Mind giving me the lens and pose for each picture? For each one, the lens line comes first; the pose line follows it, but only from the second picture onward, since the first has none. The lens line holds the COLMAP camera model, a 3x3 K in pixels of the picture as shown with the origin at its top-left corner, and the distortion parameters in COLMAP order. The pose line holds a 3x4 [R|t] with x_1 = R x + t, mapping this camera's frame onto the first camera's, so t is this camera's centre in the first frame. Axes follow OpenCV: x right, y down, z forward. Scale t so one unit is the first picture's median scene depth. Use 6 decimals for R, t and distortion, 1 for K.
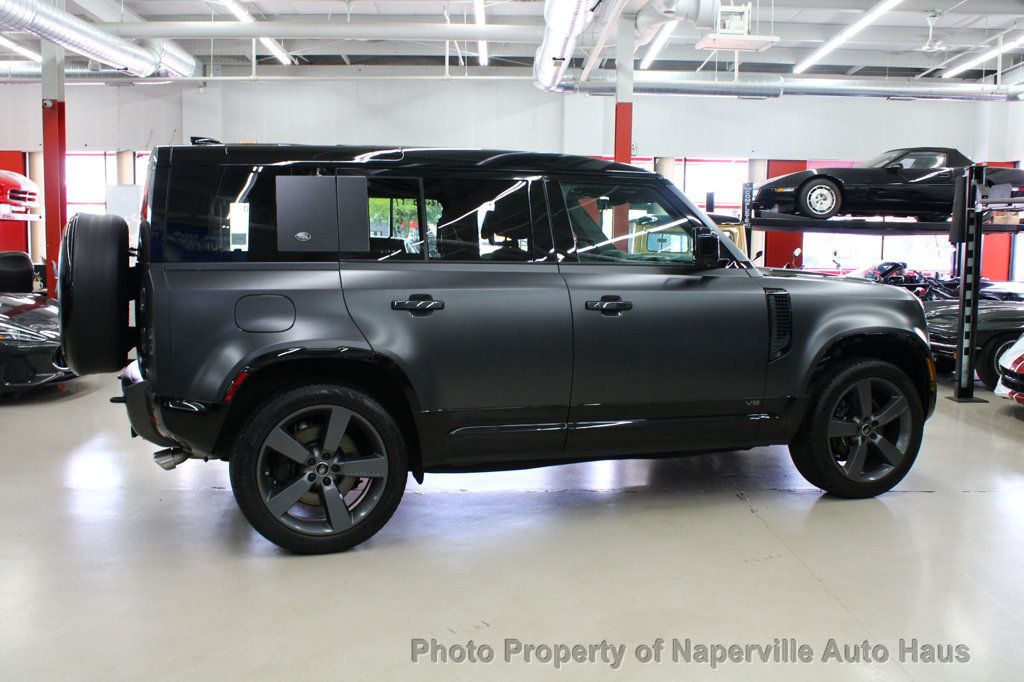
lens RADIAL K [[972.6, 0, 507.5], [0, 972.6, 346.3], [0, 0, 1]] dist [-0.076303, 0.000000]
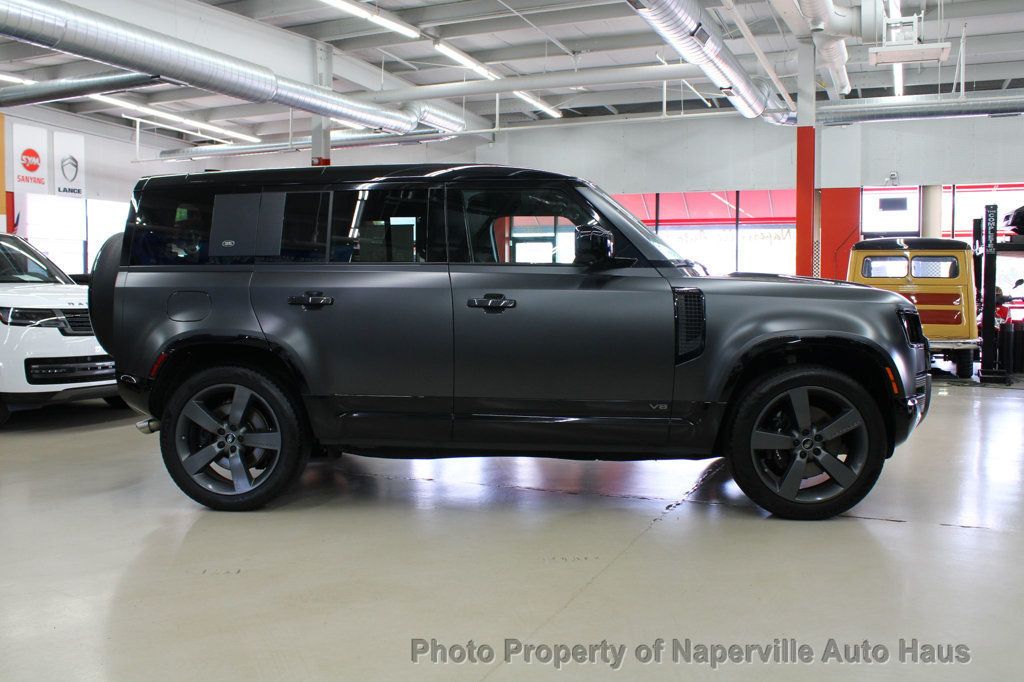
lens RADIAL K [[910.5, 0, 510.9], [0, 910.5, 336.8], [0, 0, 1]] dist [-0.082724, 0.013625]
pose [[0.916679, 0.013025, -0.399411, 0.286456], [-0.034186, 0.998361, -0.045902, 0.021384], [0.398158, 0.055732, 0.915622, 0.062617]]
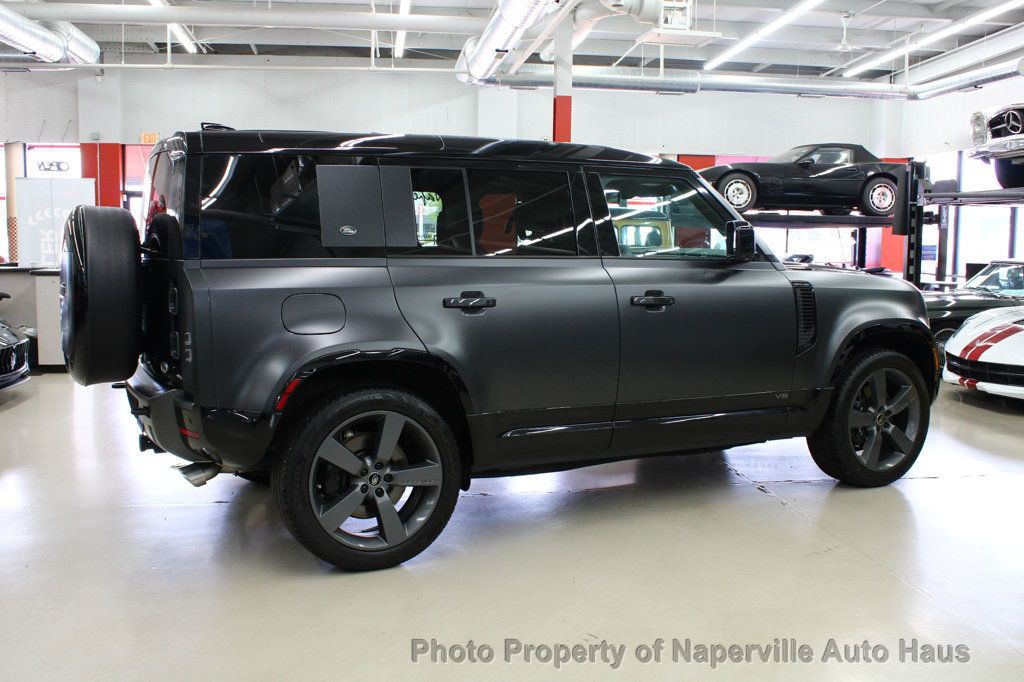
lens RADIAL K [[972.6, 0, 513.3], [0, 972.6, 340.6], [0, 0, 1]] dist [-0.076303, 0.000000]
pose [[0.990269, -0.018423, 0.137943, -0.094898], [0.018553, 0.999828, 0.000338, -0.002462], [-0.137925, 0.002224, 0.990440, 0.028392]]
